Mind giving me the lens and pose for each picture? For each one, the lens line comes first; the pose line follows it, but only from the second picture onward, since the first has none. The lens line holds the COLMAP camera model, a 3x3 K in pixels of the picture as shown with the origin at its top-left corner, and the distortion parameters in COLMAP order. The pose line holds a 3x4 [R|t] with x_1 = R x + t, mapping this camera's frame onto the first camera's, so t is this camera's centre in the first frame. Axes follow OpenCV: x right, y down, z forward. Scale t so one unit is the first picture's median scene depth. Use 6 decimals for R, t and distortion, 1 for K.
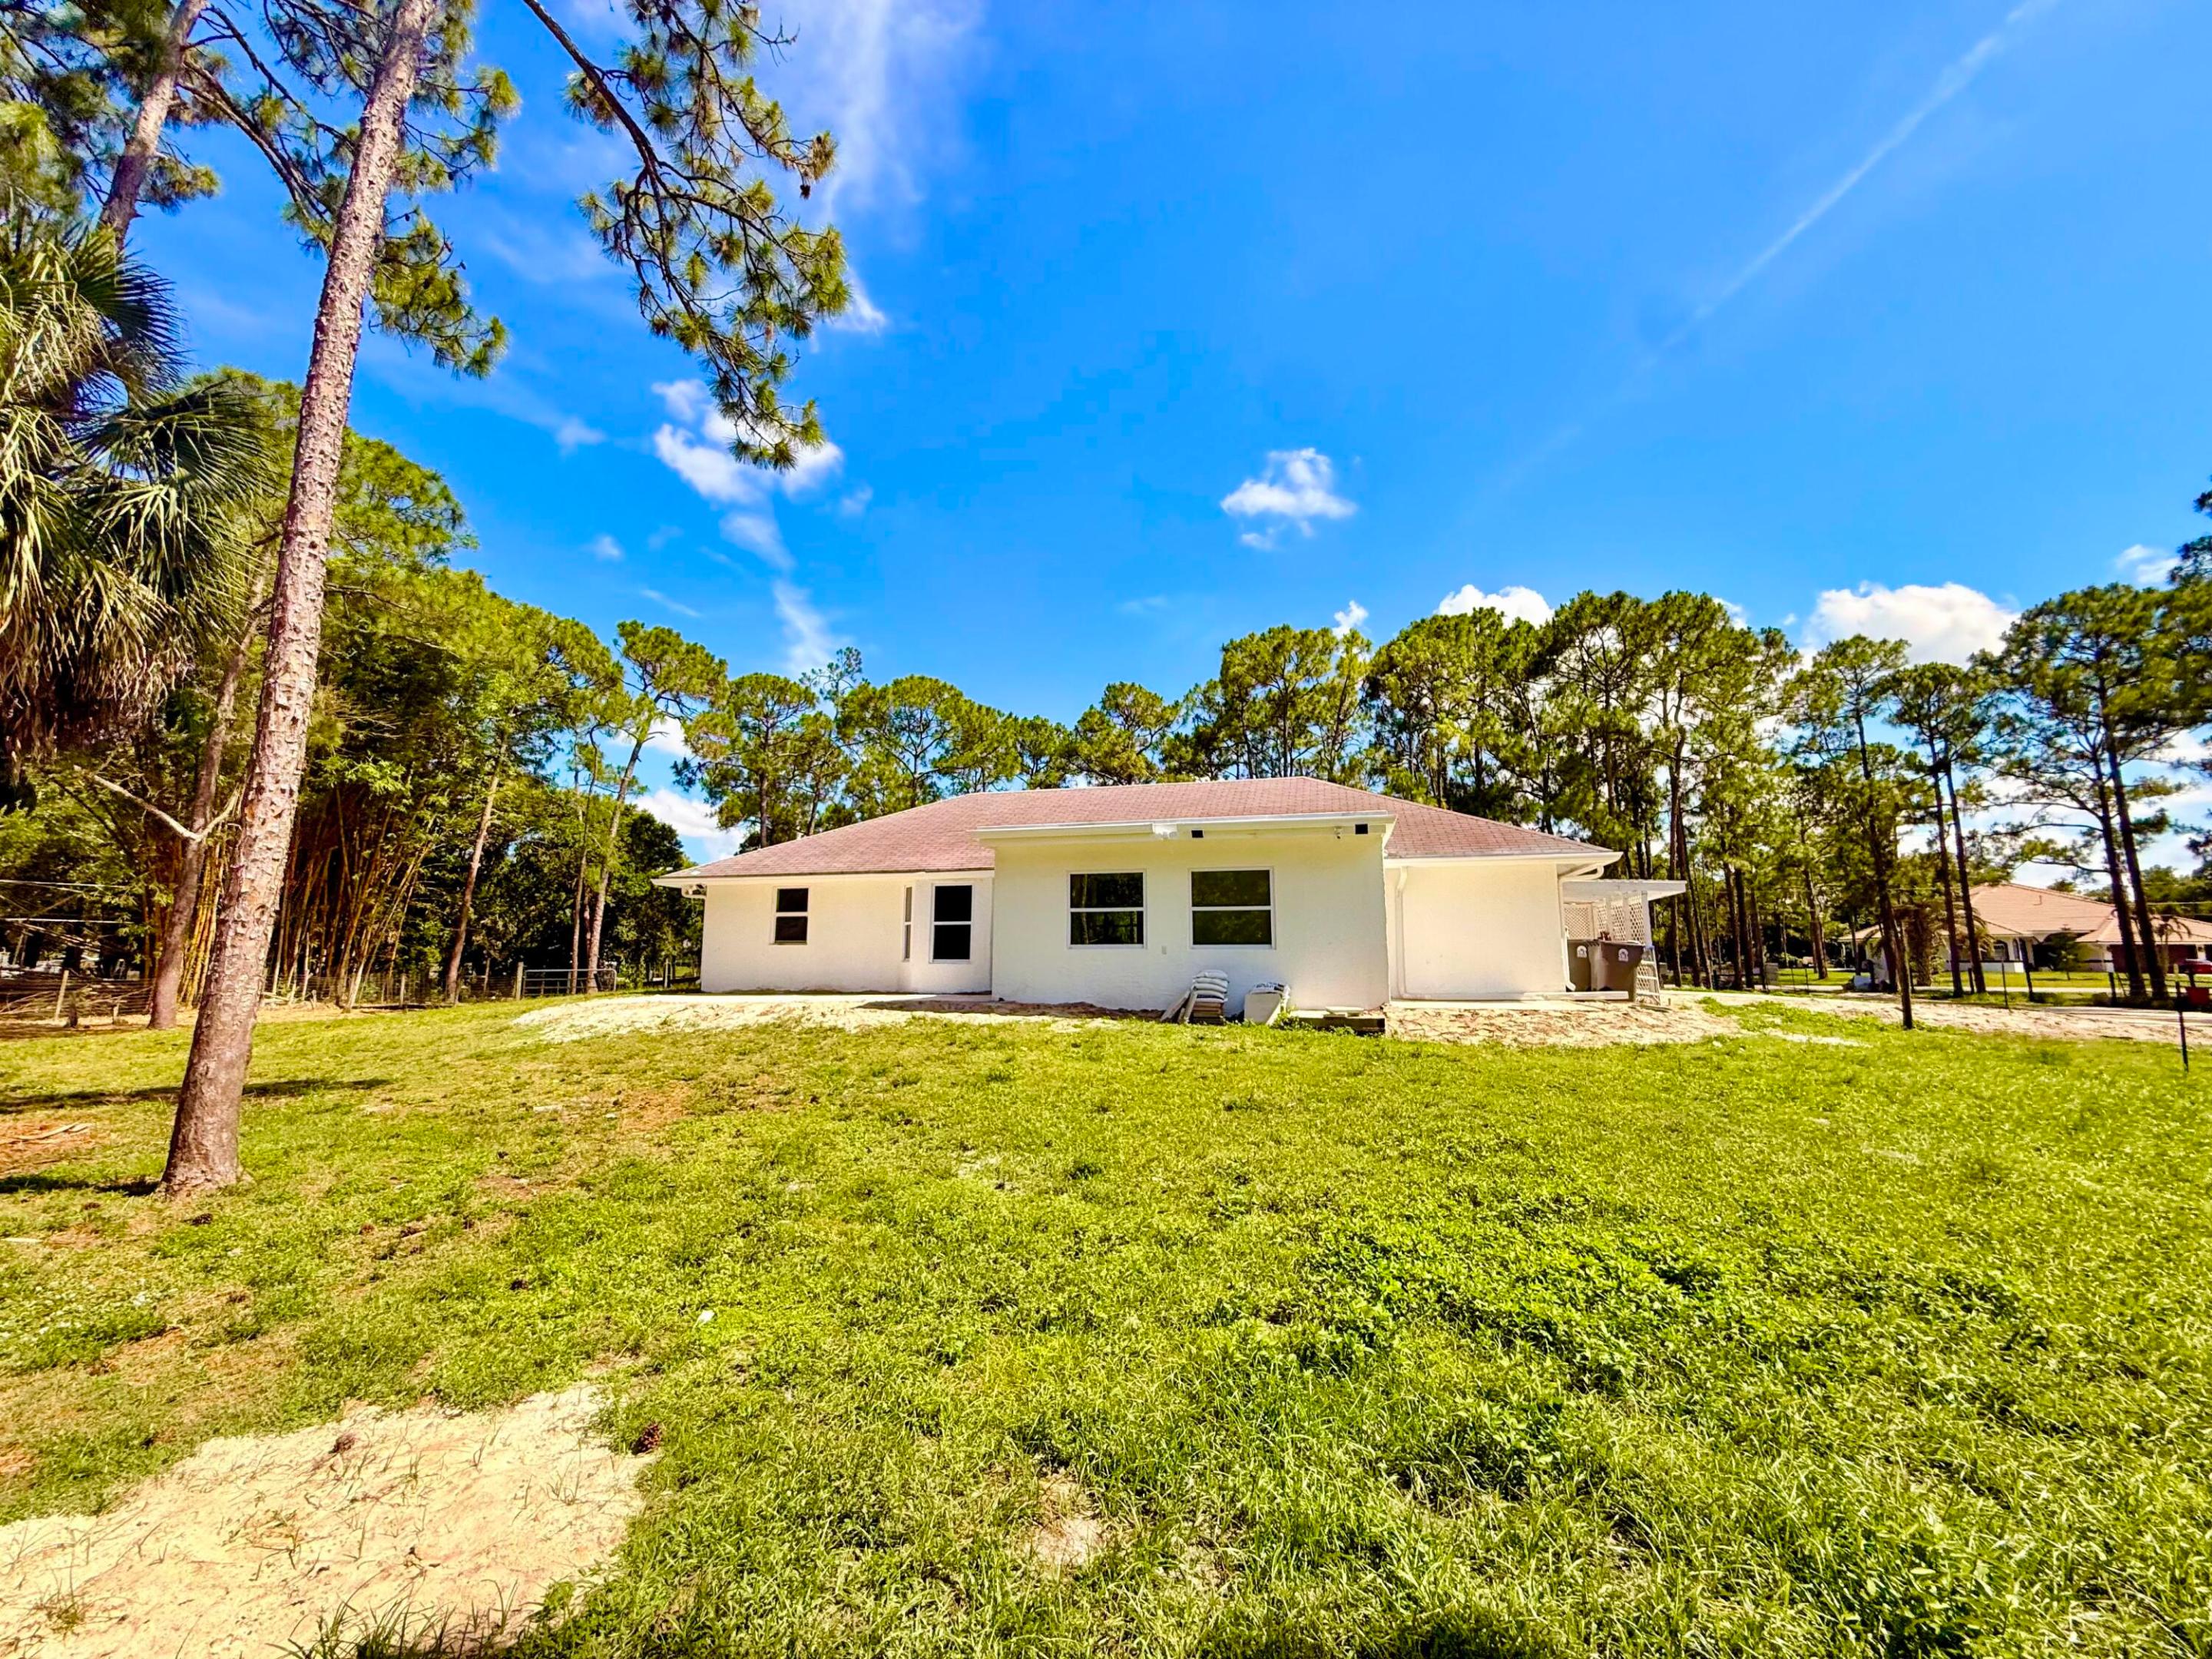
lens RADIAL K [[889.6, 0, 1106.0], [0, 889.6, 829.5], [0, 0, 1]] dist [0.001544, 0.000060]
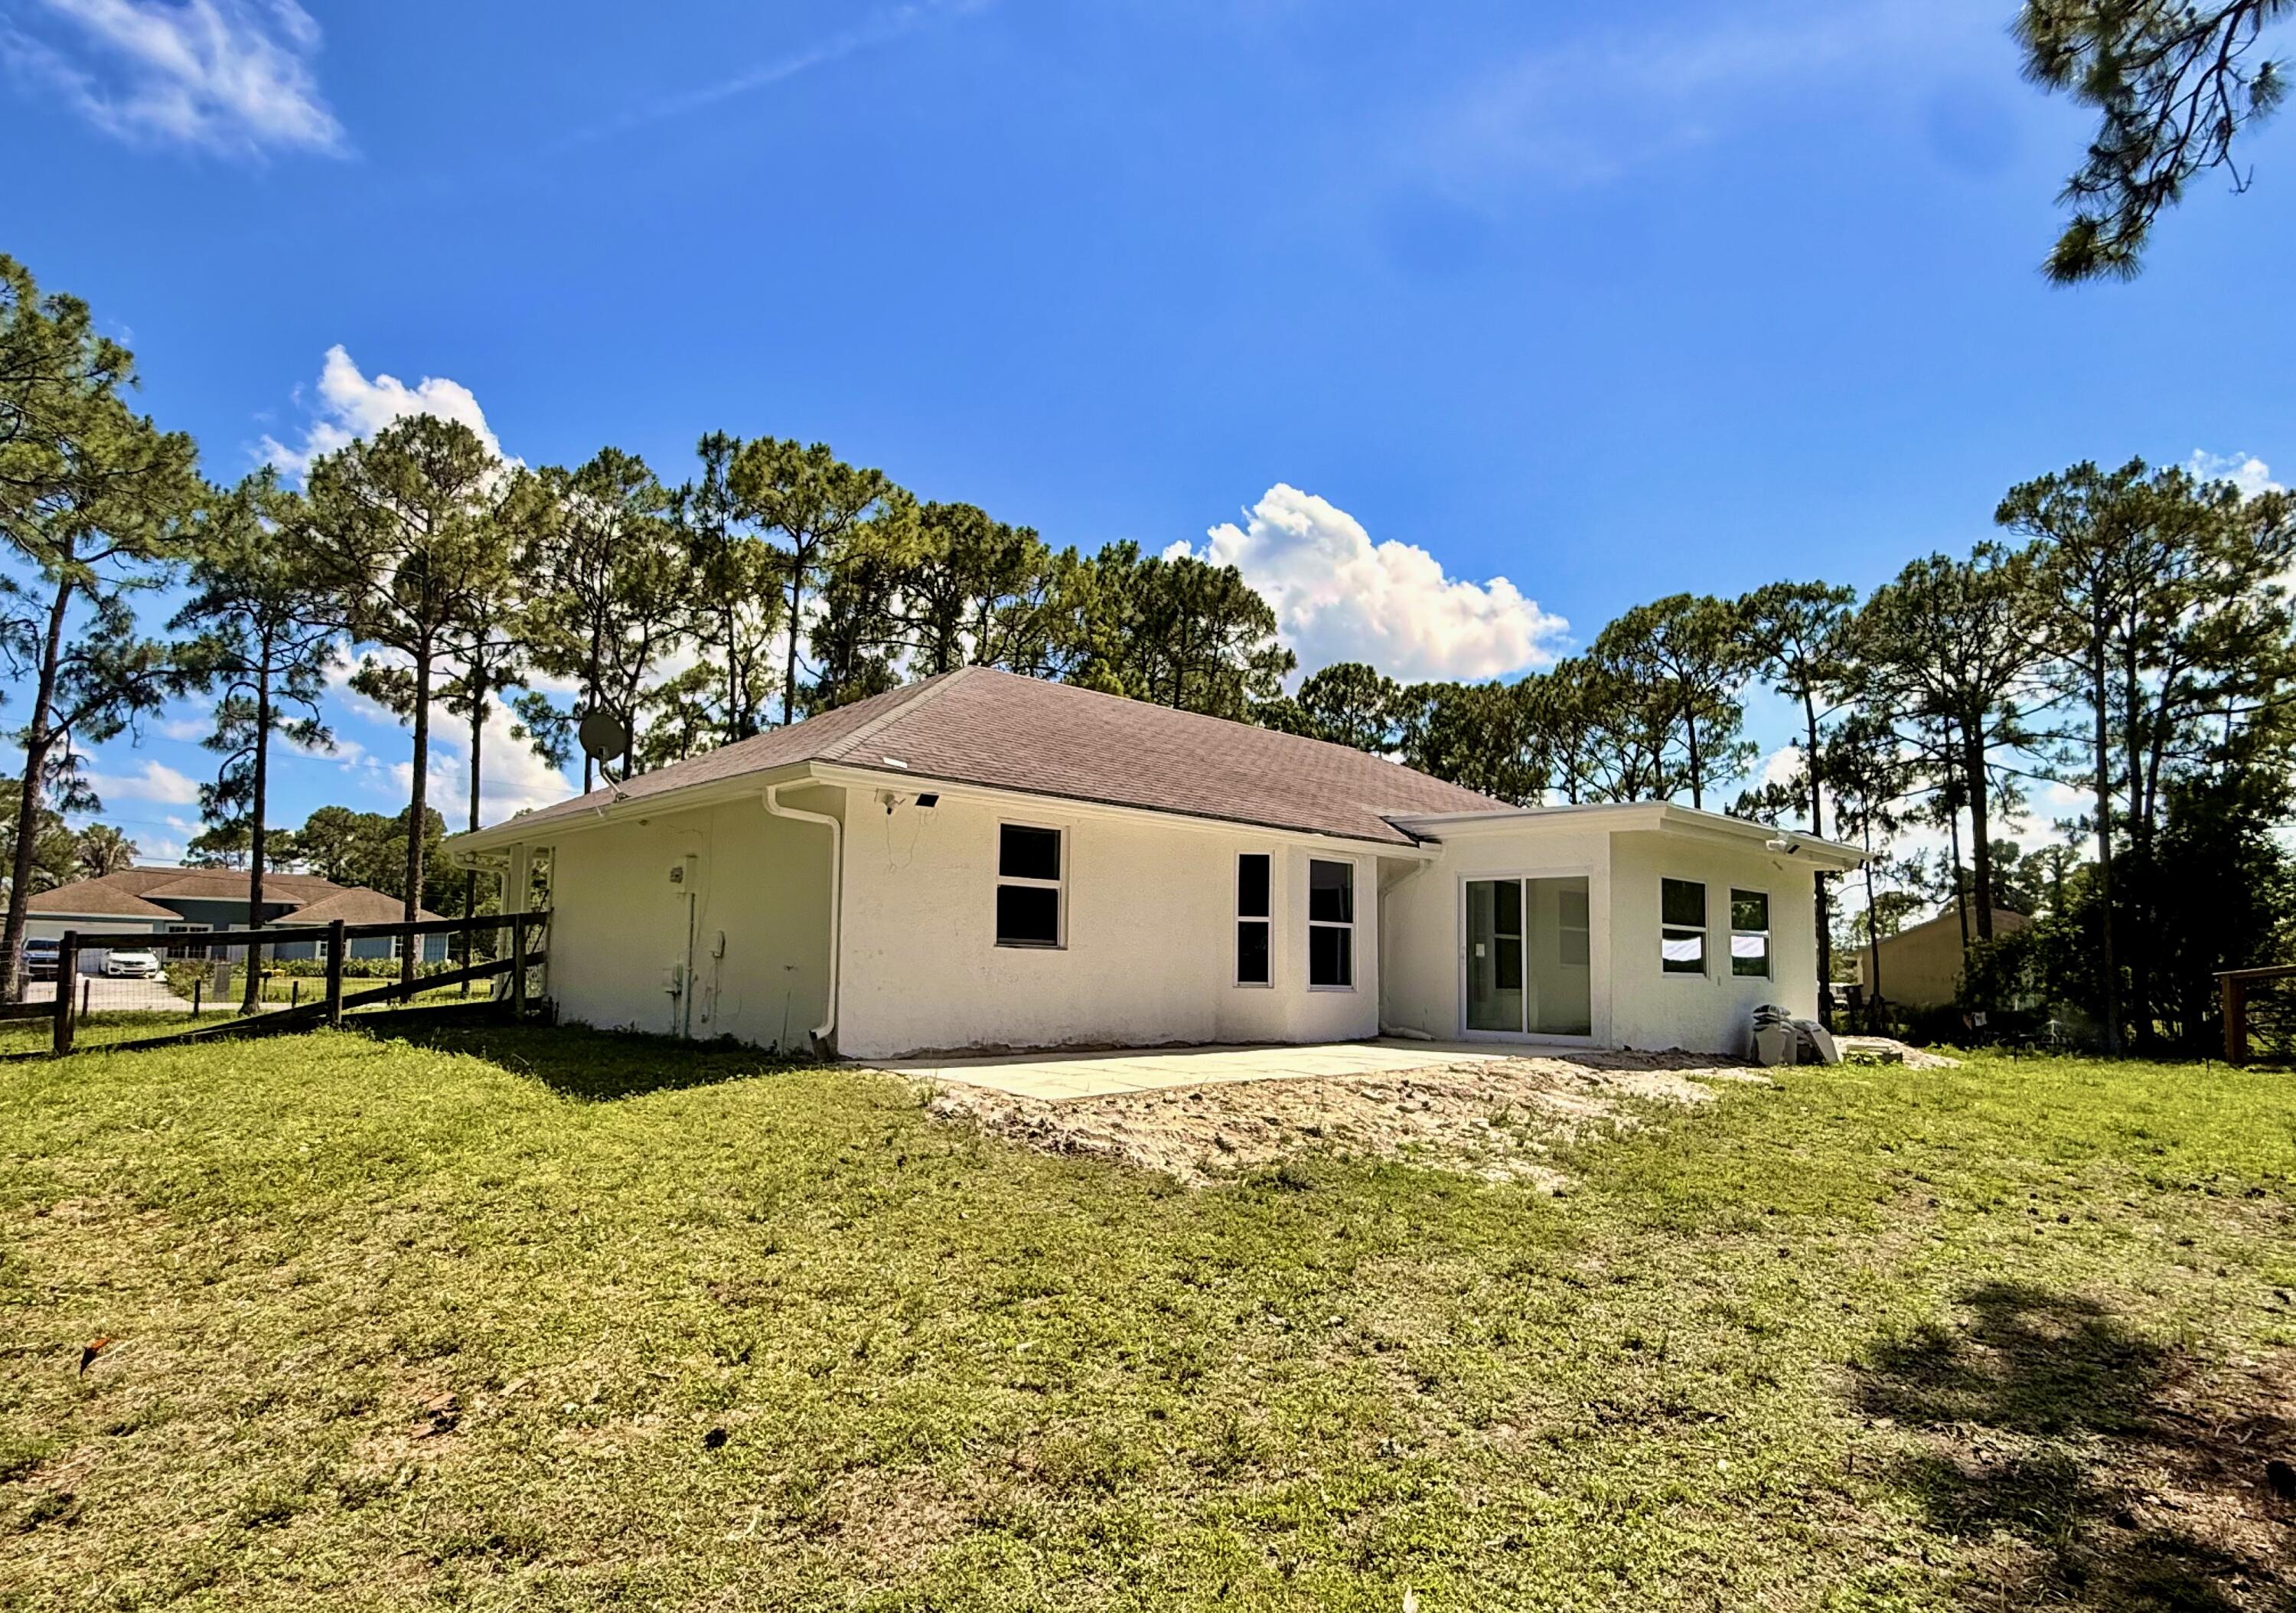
lens RADIAL K [[1291.4, 0, 1149.7], [0, 1291.4, 888.7], [0, 0, 1]] dist [-0.047590, -0.000142]
pose [[0.531477, 0.067049, 0.844415, -0.882240], [-0.142154, 0.989785, 0.010881, 0.082264], [-0.835060, -0.125820, 0.535579, 0.591779]]
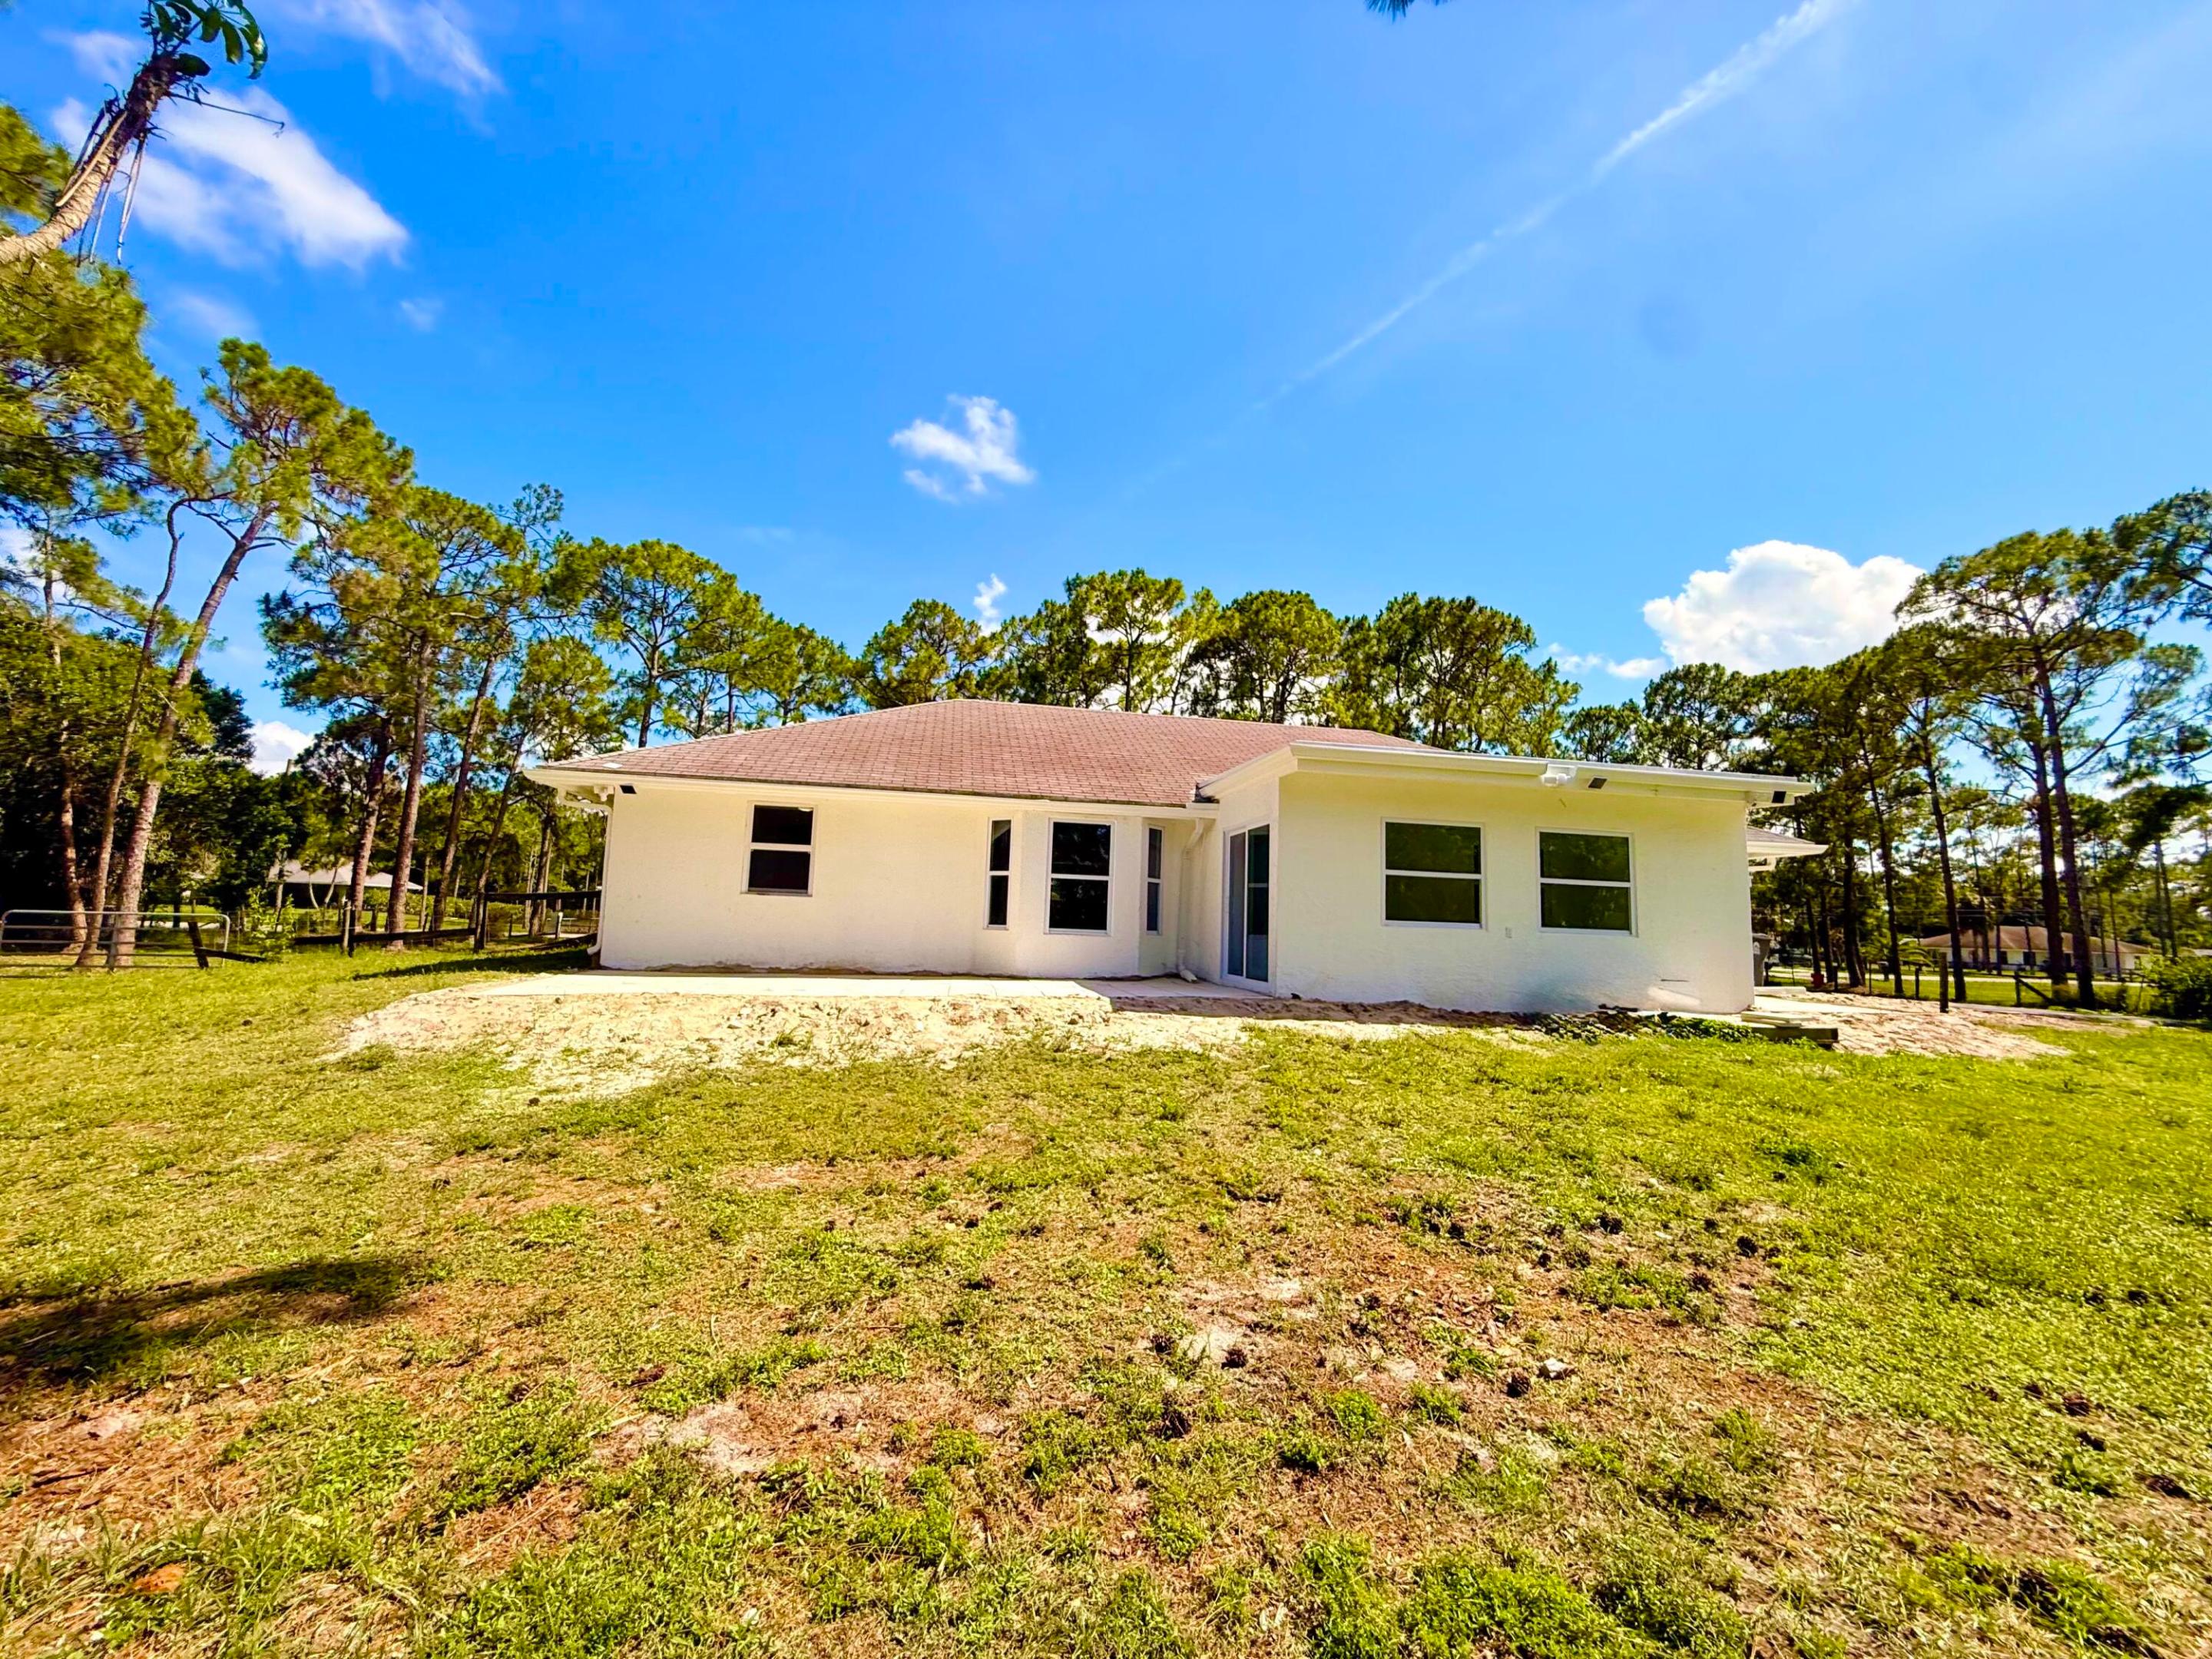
lens RADIAL K [[906.5, 0, 1106.0], [0, 906.5, 829.5], [0, 0, 1]] dist [-0.003815, -0.000193]
pose [[0.907153, 0.079538, 0.413215, -0.410459], [-0.095887, 0.995212, 0.018941, 0.048442], [-0.409730, -0.056805, 0.910436, 0.324042]]
